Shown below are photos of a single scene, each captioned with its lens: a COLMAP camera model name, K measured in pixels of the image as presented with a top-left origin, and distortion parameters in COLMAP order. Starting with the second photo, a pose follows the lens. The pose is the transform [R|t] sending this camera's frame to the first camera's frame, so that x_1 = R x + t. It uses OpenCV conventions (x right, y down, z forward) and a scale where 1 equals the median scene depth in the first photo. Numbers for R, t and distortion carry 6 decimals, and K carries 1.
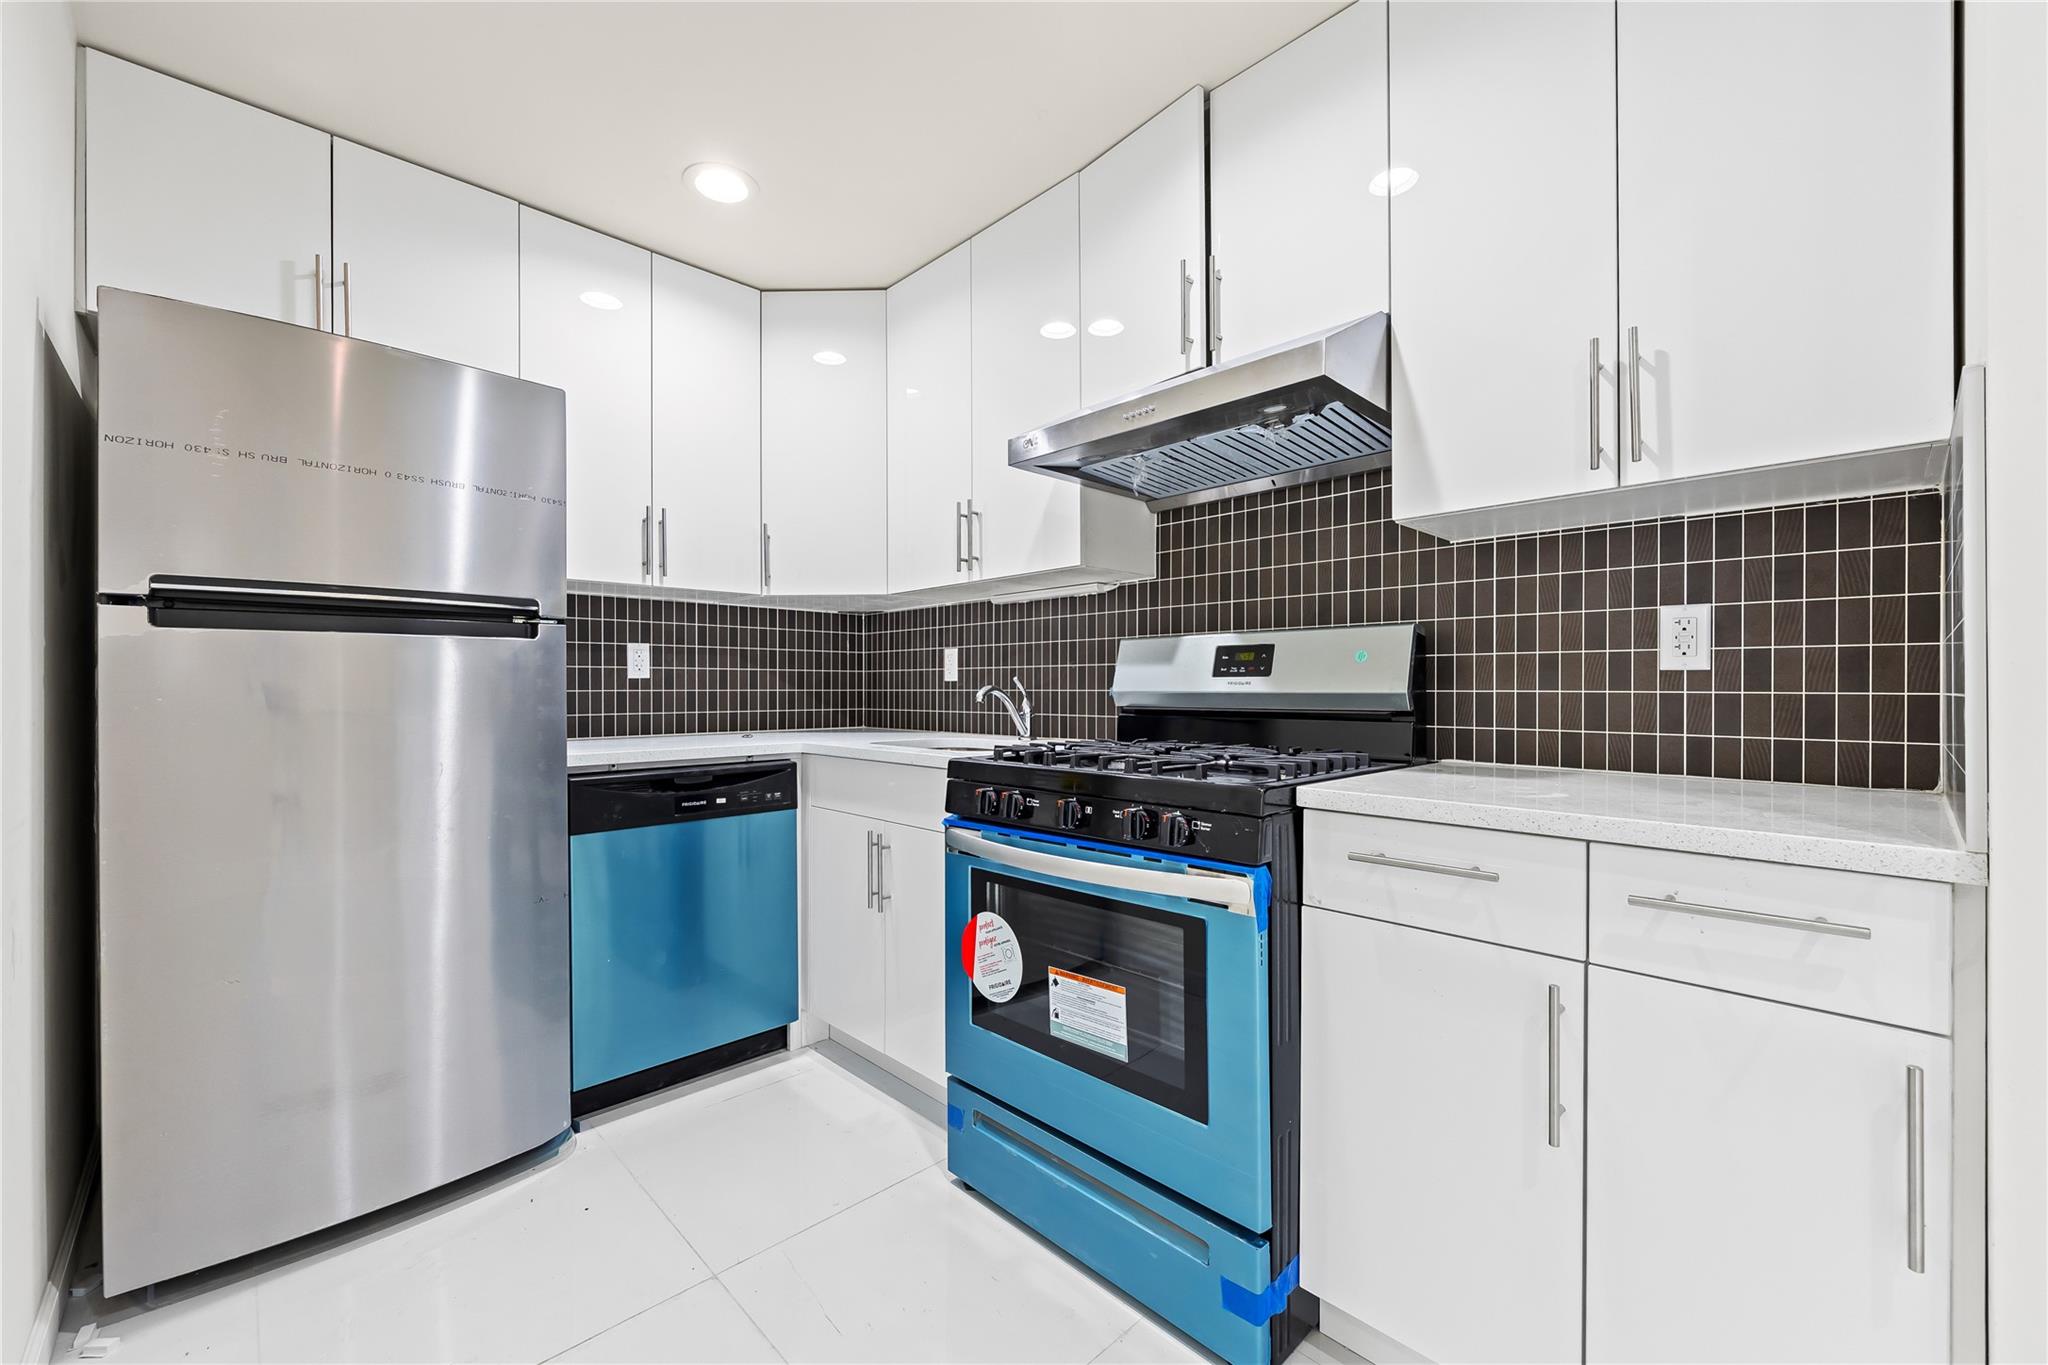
lens RADIAL K [[821.3, 0, 1023.2], [0, 821.3, 690.2], [0, 0, 1]] dist [0.000784, 0.000266]
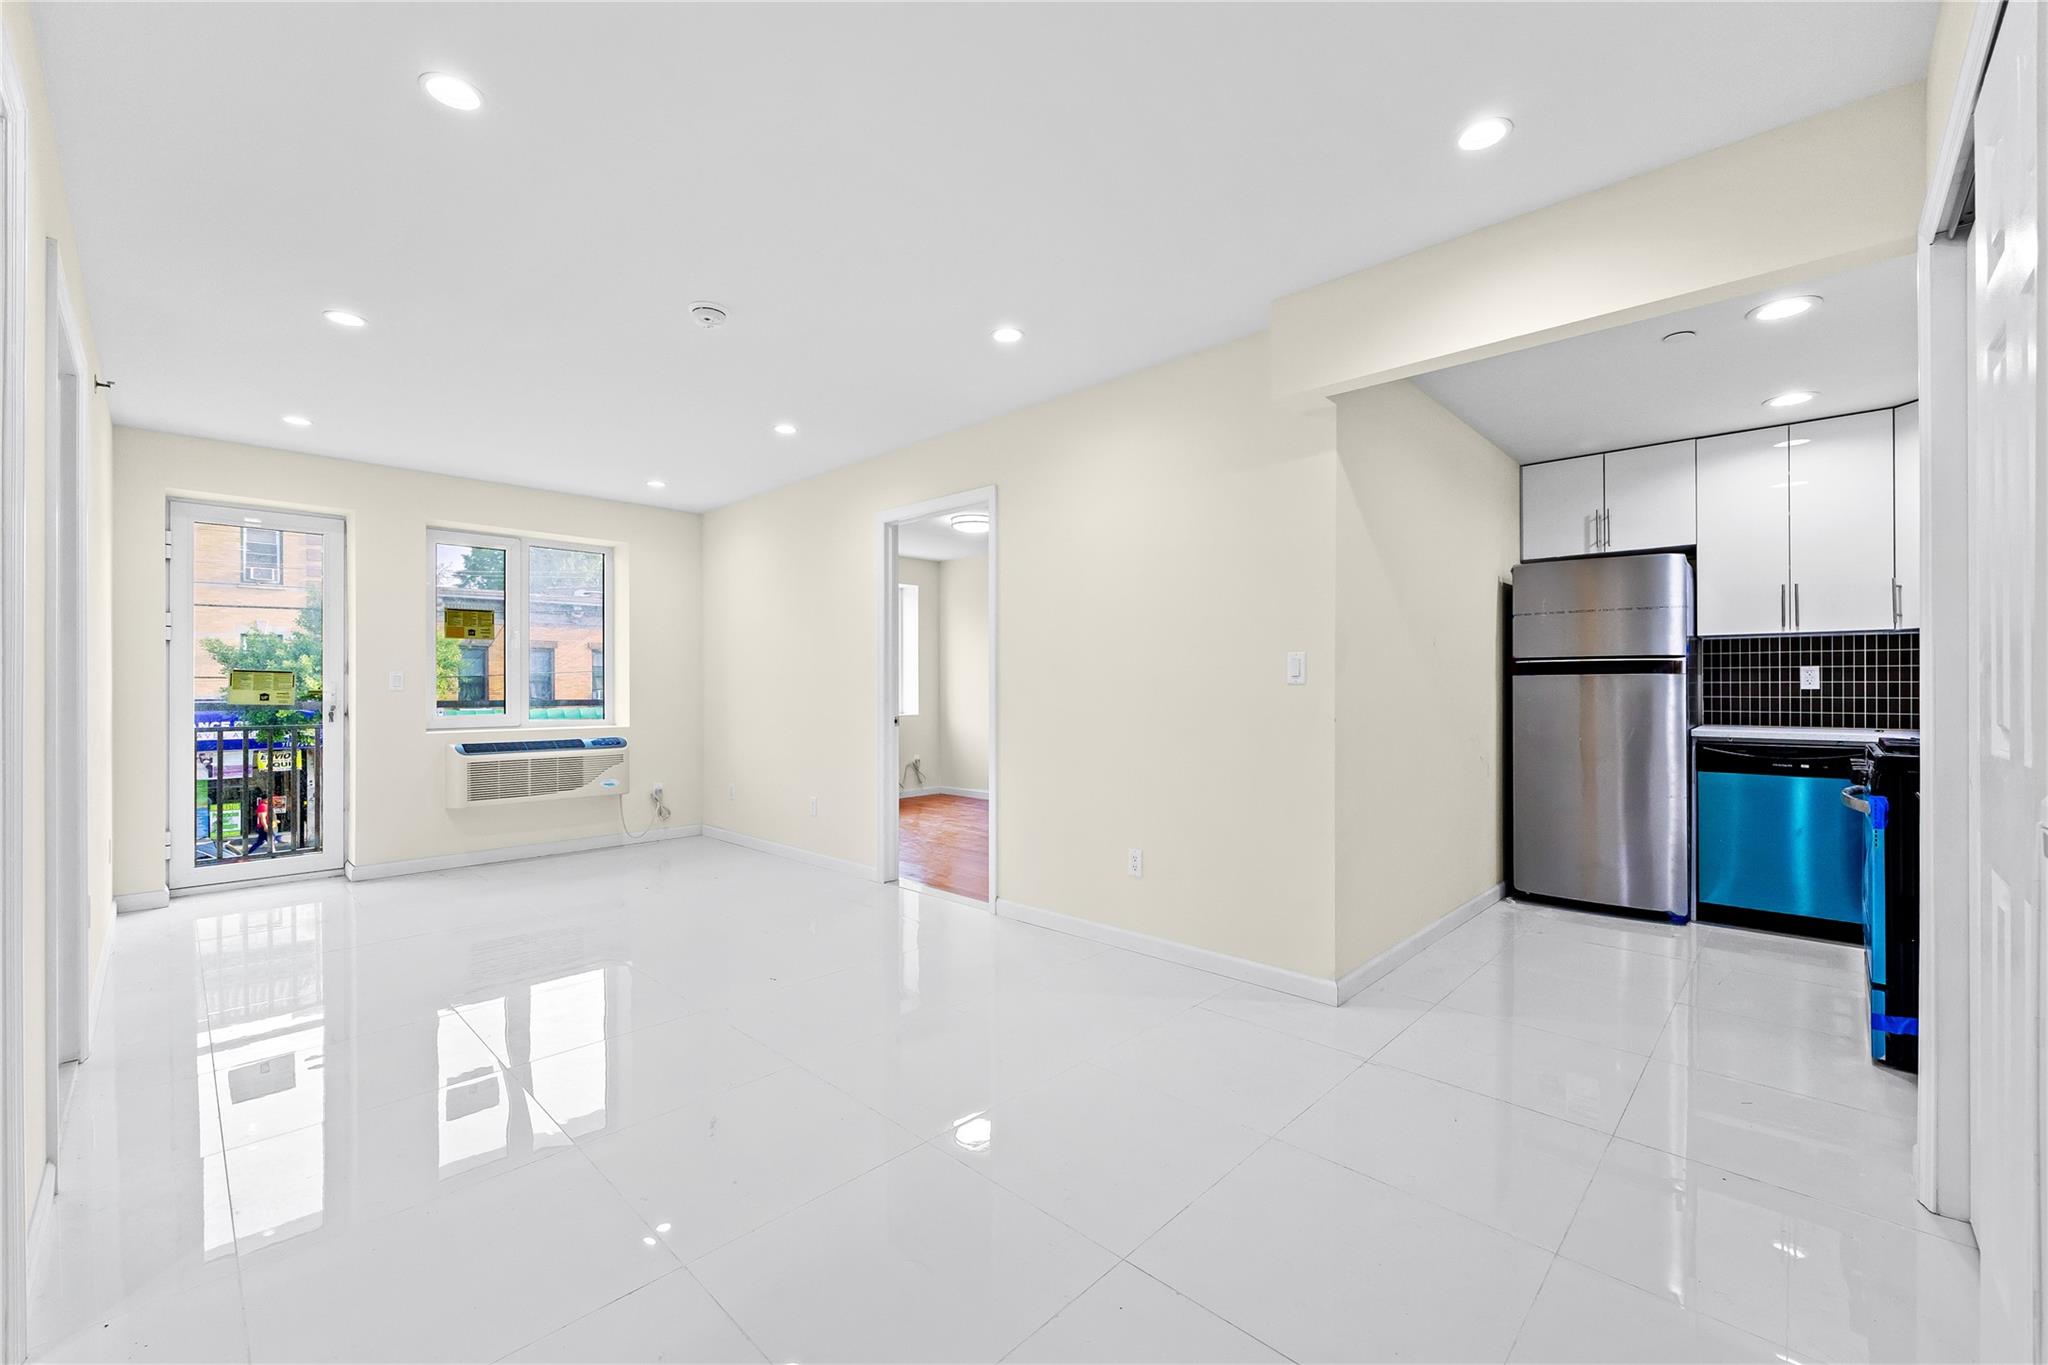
lens RADIAL K [[821.3, 0, 1023.2], [0, 821.3, 690.2], [0, 0, 1]] dist [0.000784, 0.000266]
pose [[0.041666, -0.001744, -0.999130, 2.834484], [-0.007407, 0.999970, -0.002055, 0.002913], [0.999104, 0.007486, 0.041652, -1.454003]]
